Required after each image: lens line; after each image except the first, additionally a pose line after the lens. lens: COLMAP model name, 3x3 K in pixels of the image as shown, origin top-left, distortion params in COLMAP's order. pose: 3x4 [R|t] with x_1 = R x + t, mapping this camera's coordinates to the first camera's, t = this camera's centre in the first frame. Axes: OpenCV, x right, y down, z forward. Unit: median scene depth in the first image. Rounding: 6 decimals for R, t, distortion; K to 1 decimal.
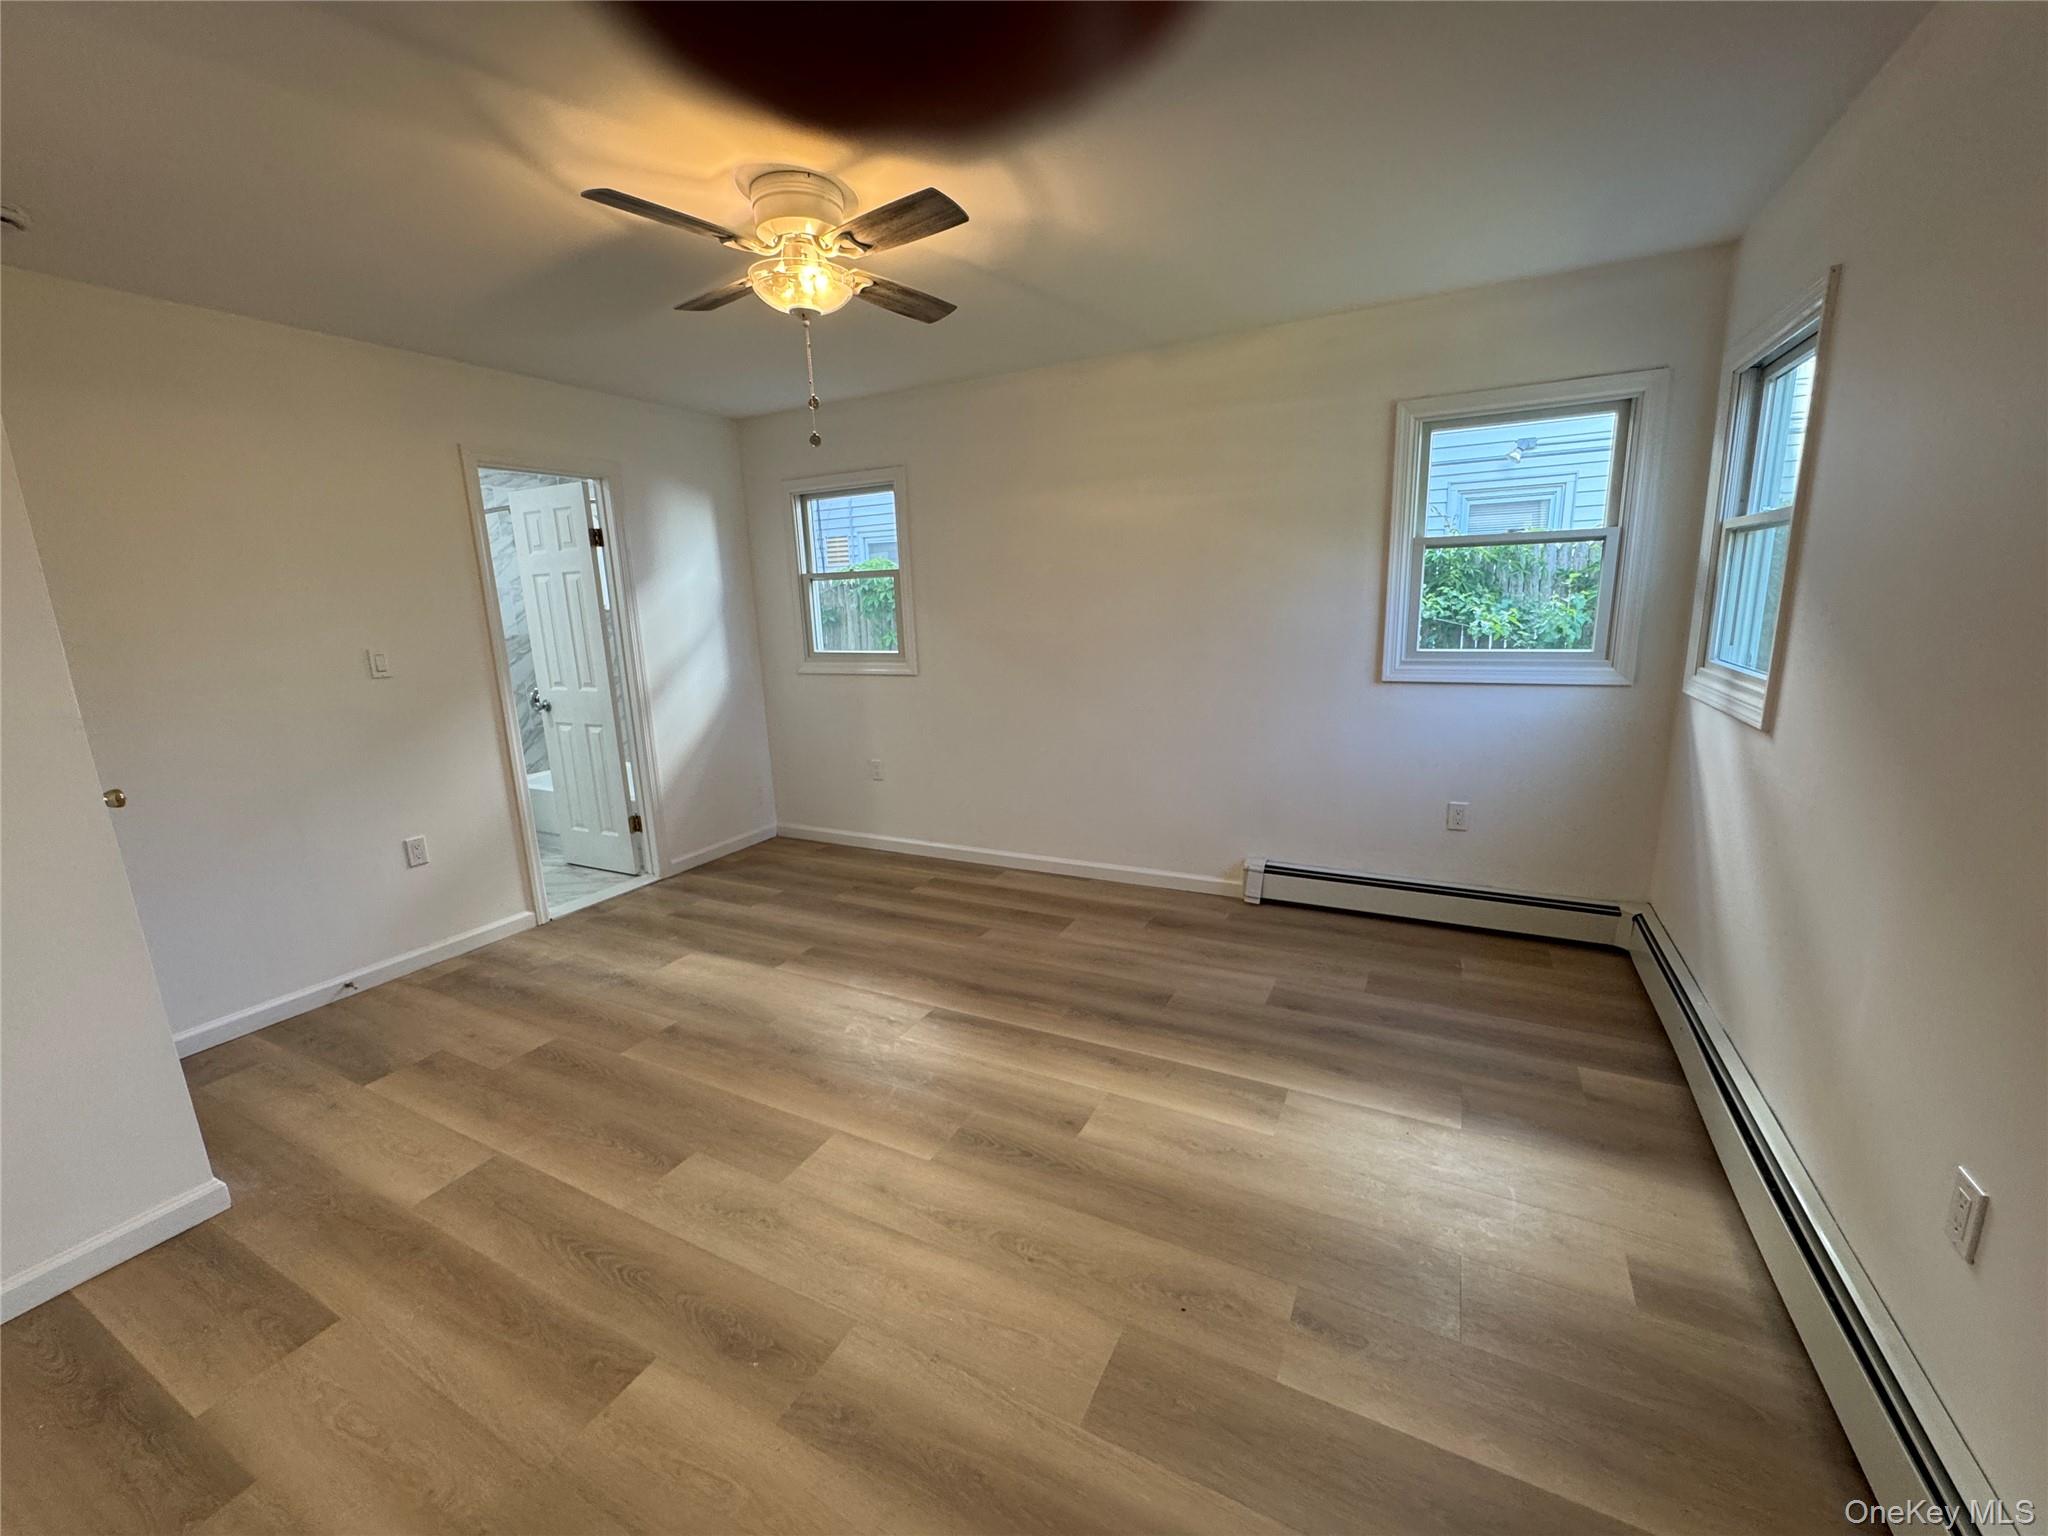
lens RADIAL K [[820.4, 0, 1025.4], [0, 820.4, 762.8], [0, 0, 1]] dist [0.019650, 0.000694]
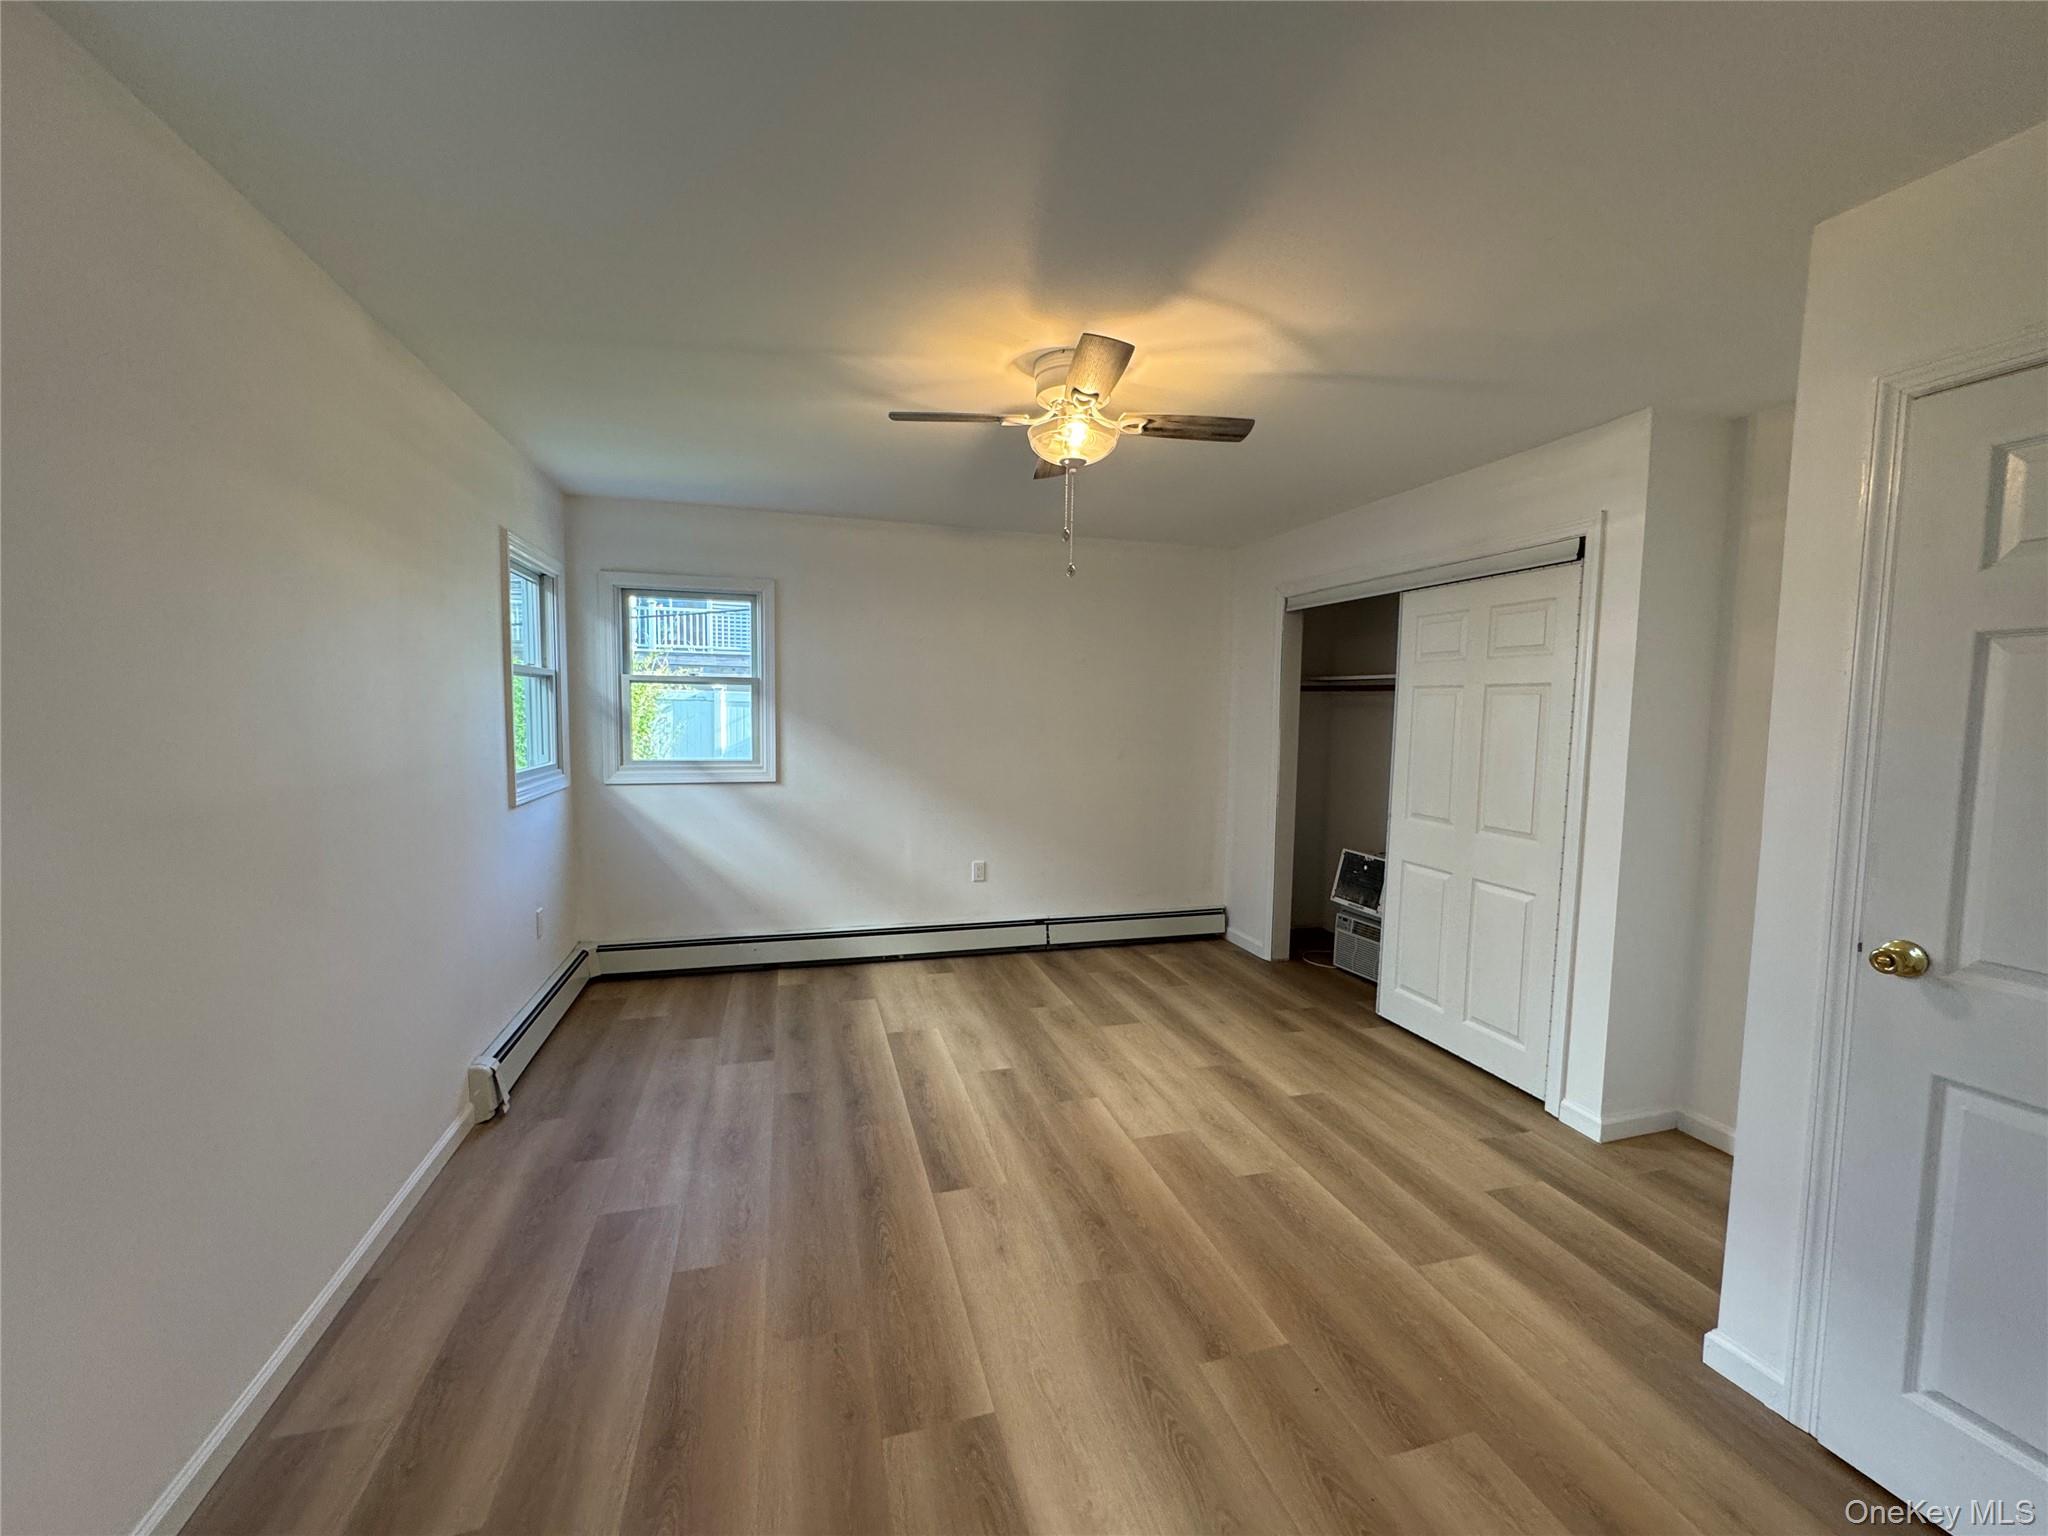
lens RADIAL K [[820.4, 0, 1025.4], [0, 820.4, 768.2], [0, 0, 1]] dist [0.019650, 0.000694]
pose [[-0.686223, -0.028495, 0.726833, -1.029257], [0.159679, 0.968957, 0.188745, -0.350649], [-0.709648, 0.245581, -0.660371, 1.852139]]
